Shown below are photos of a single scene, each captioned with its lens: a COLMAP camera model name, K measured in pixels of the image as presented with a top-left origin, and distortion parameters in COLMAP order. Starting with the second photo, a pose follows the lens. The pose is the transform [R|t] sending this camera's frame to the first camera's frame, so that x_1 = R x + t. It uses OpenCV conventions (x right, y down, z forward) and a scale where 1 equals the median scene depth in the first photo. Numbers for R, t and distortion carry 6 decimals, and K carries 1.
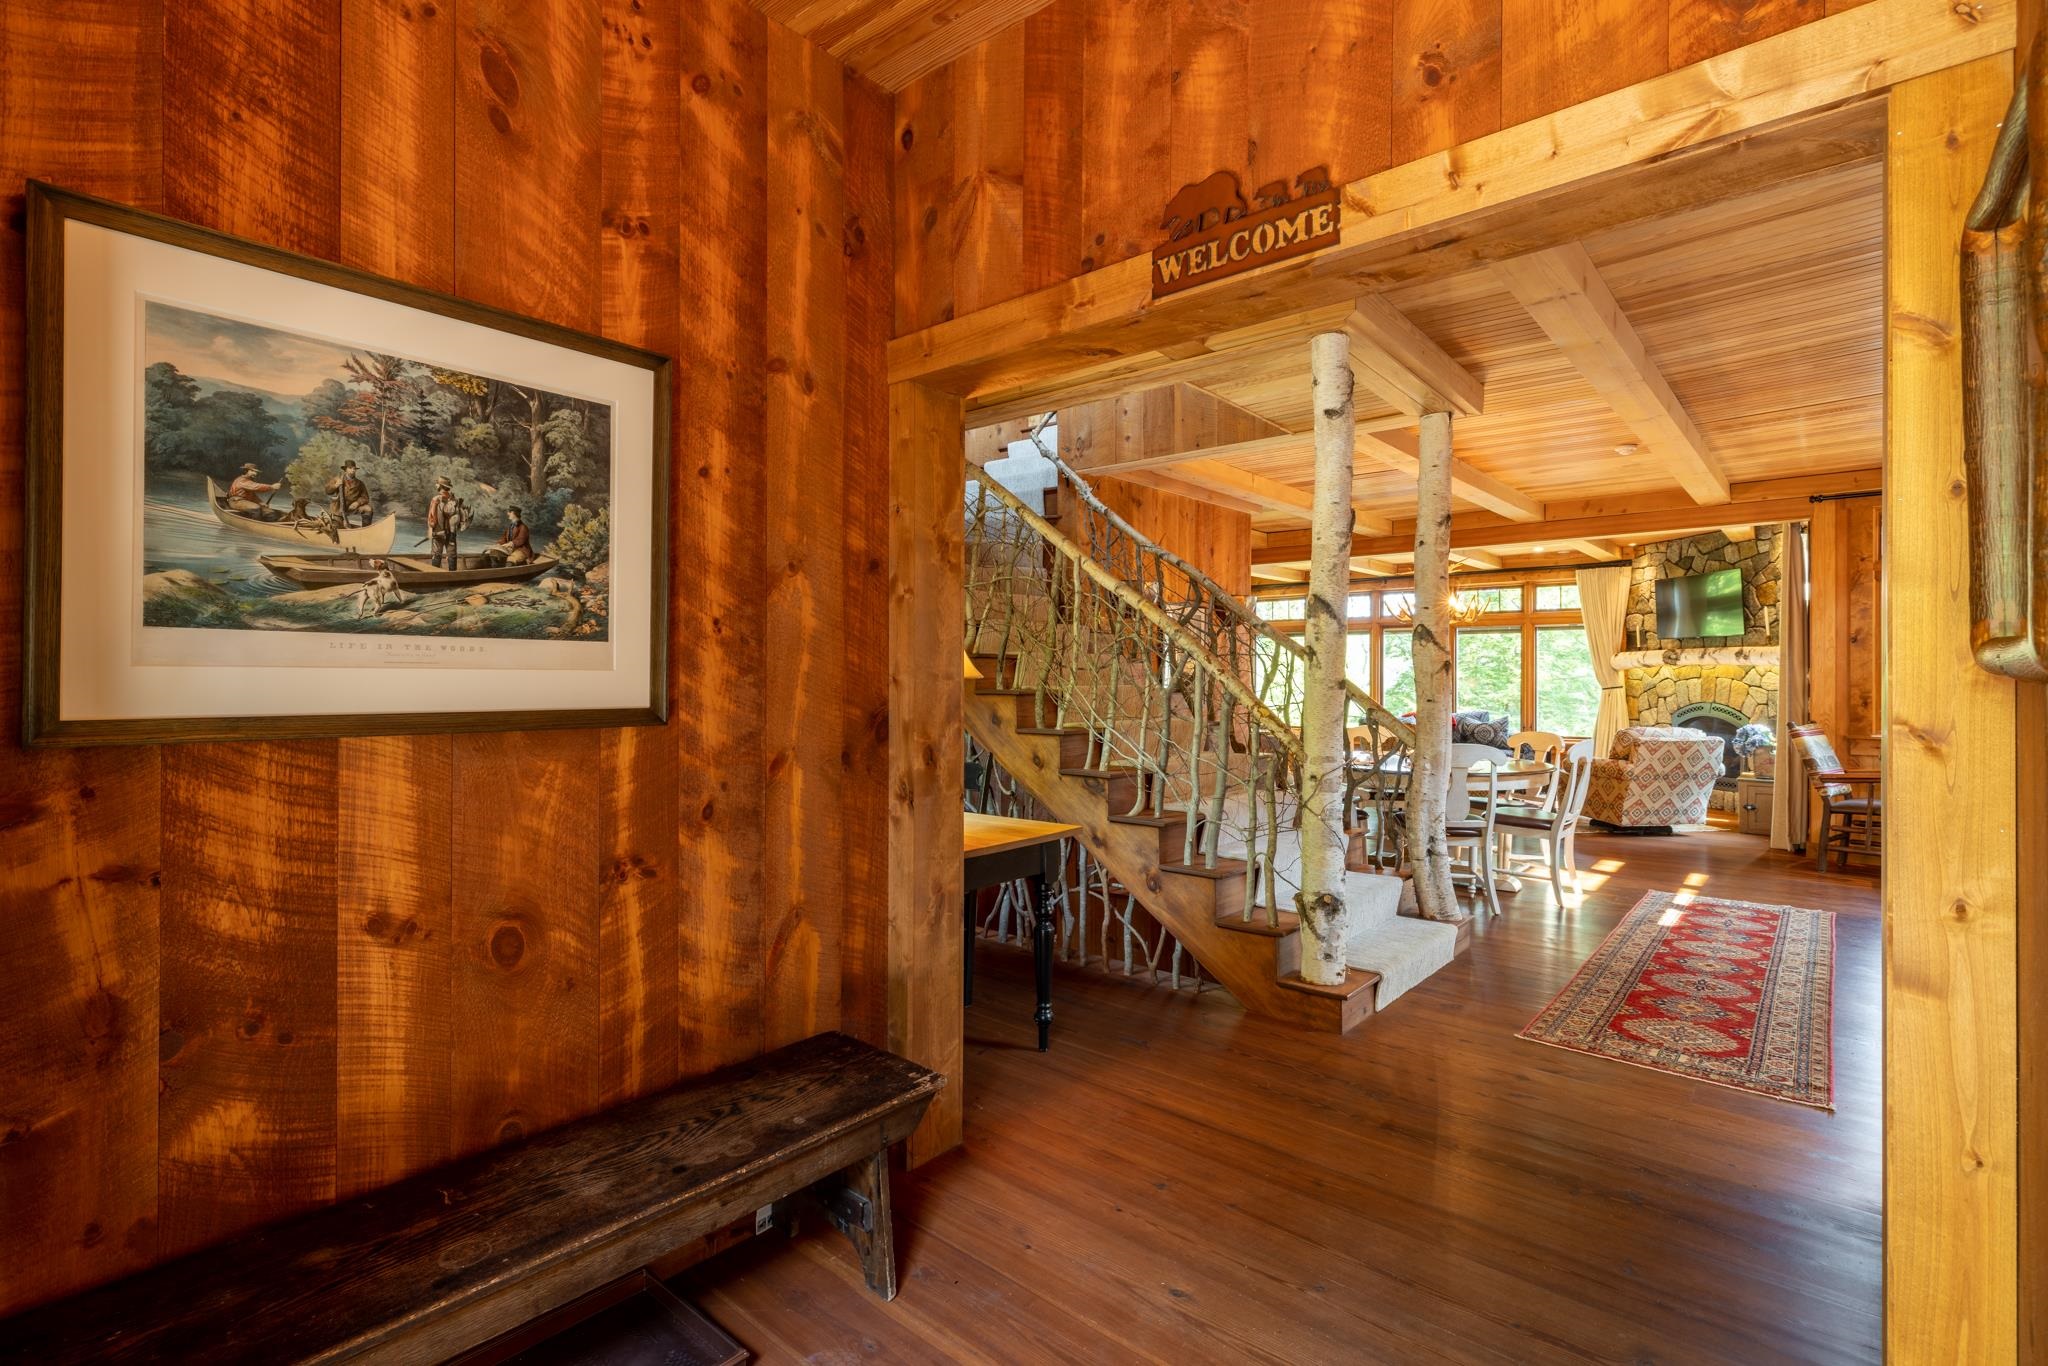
lens RADIAL K [[937.2, 0, 994.1], [0, 937.2, 680.6], [0, 0, 1]] dist [0.001335, -0.000709]
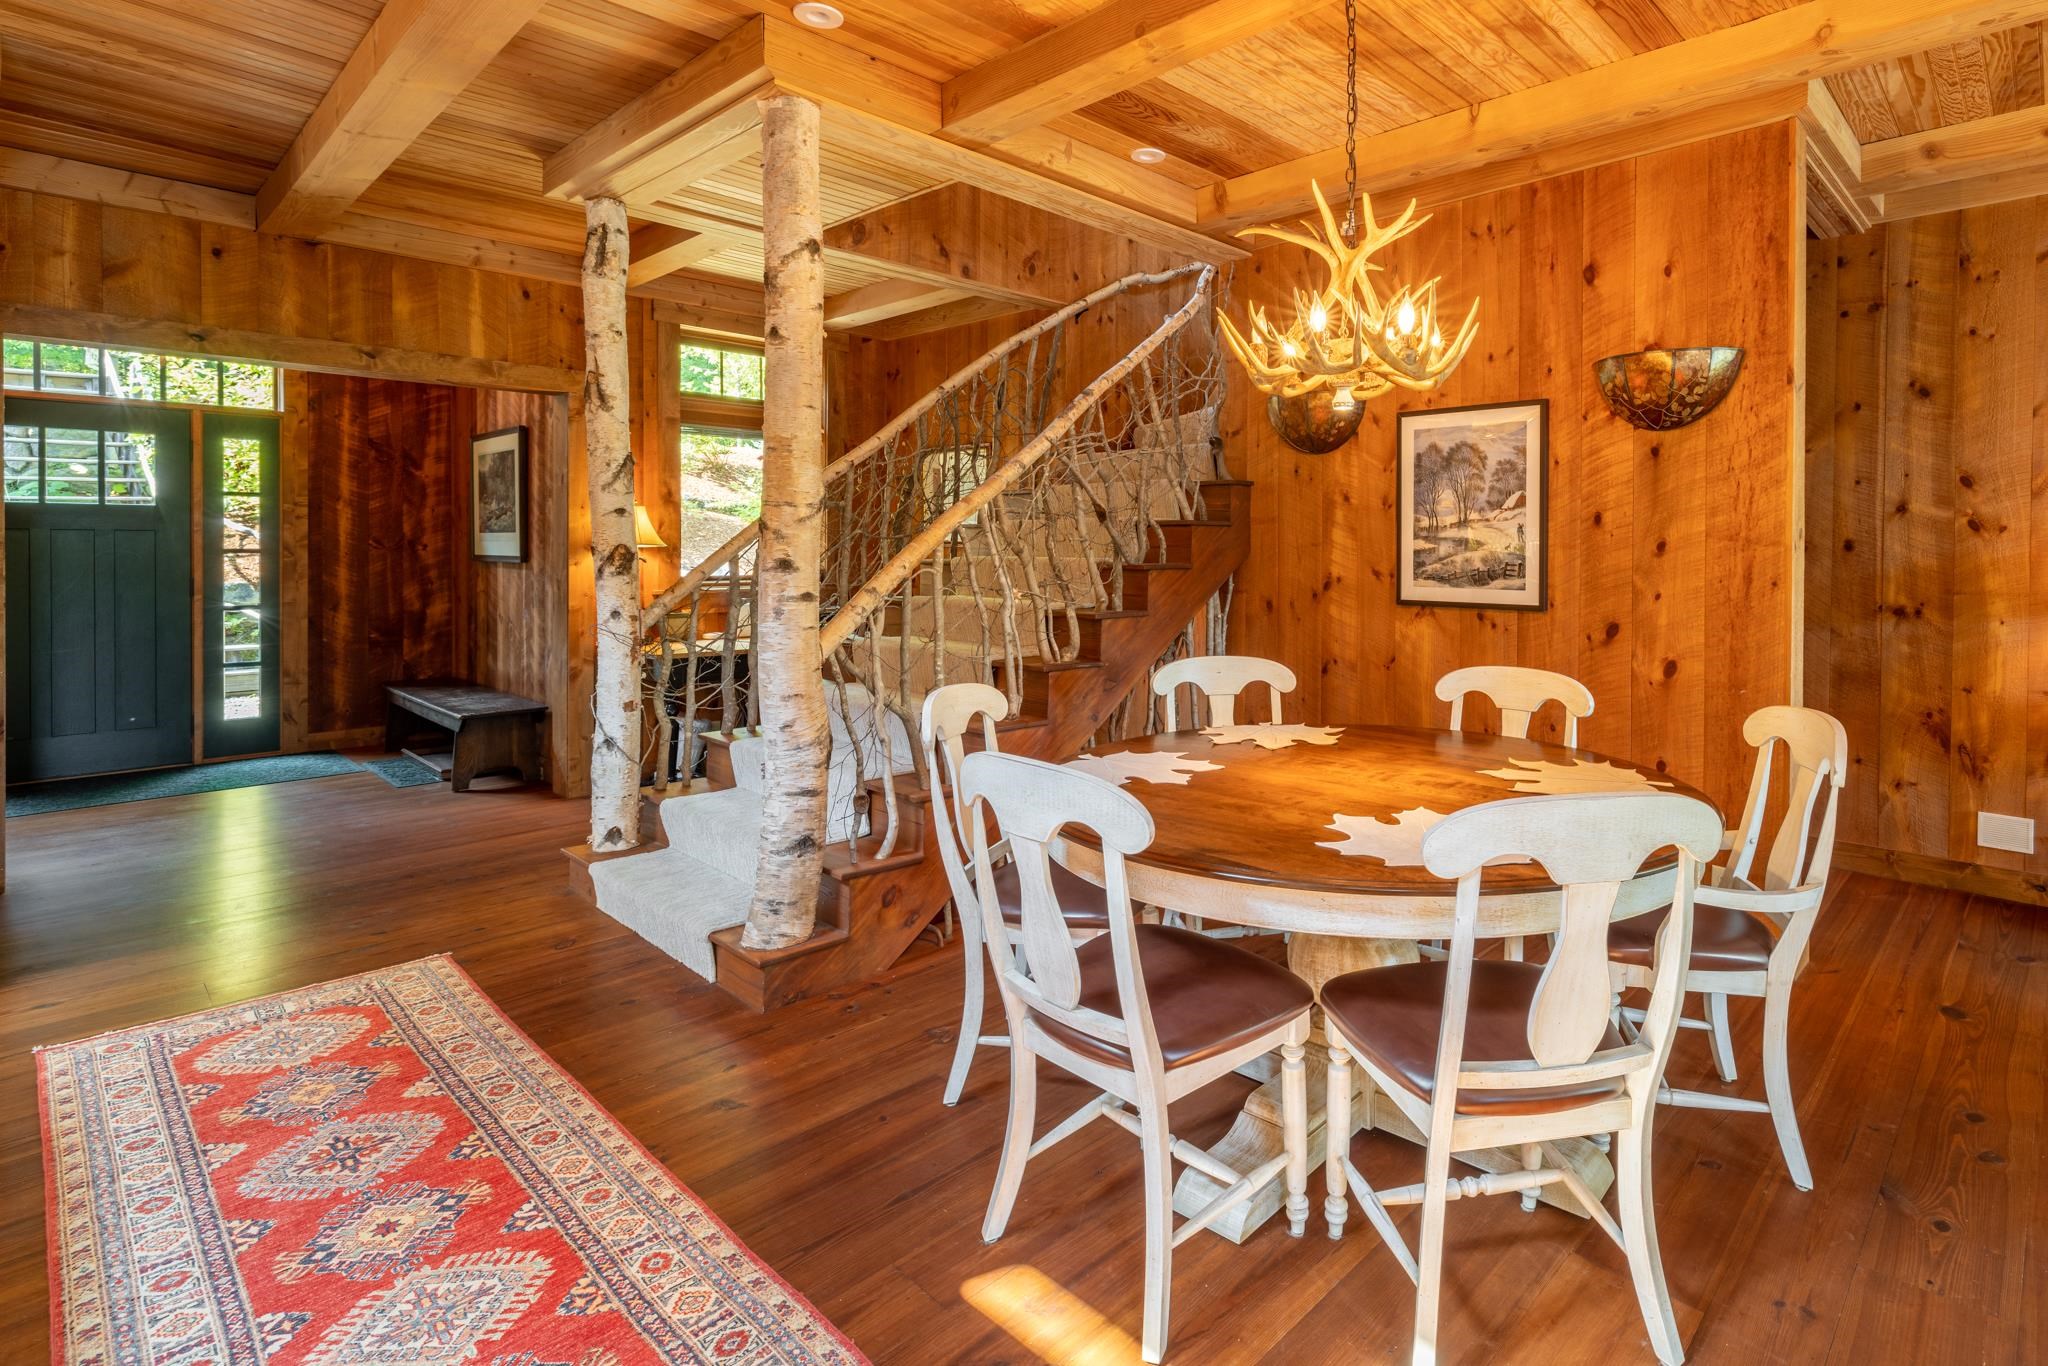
lens RADIAL K [[1024.6, 0, 1190.3], [0, 1024.6, 556.2], [0, 0, 1]] dist [0.011113, -0.001805]
pose [[0.011124, 0.003108, -0.999933, 0.958143], [-0.007722, 0.999966, 0.003022, -0.000200], [0.999908, 0.007688, 0.011147, 1.054643]]
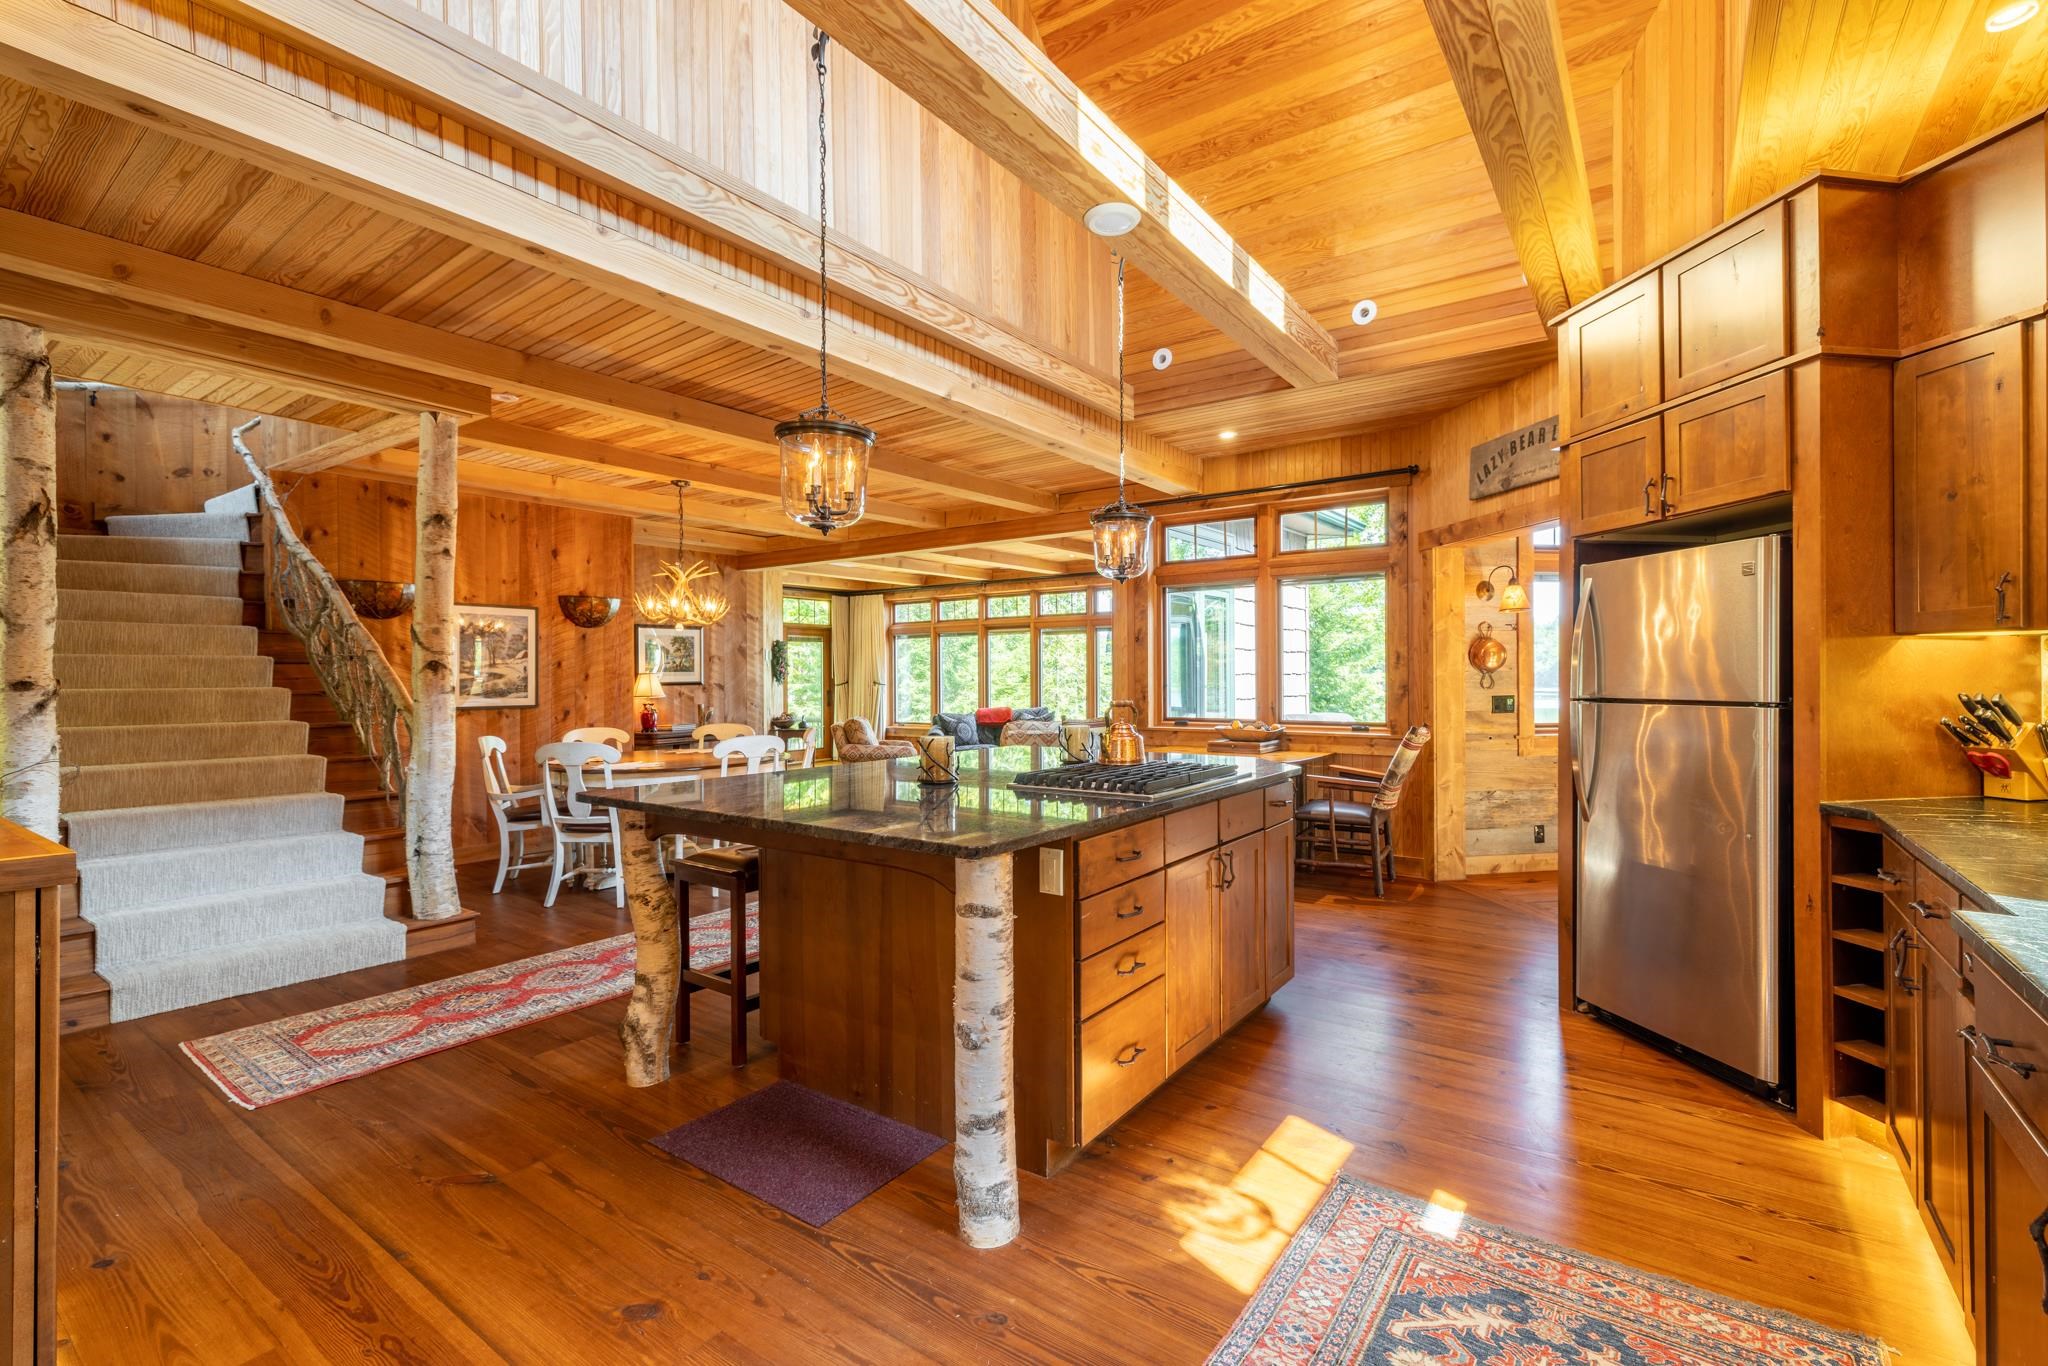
lens RADIAL K [[937.2, 0, 1036.1], [0, 937.2, 672.6], [0, 0, 1]] dist [0.001335, -0.000709]
pose [[0.995126, -0.006587, 0.098391, 0.851268], [0.007352, 0.999945, -0.007418, 0.002381], [-0.098337, 0.008105, 0.995120, -0.054332]]
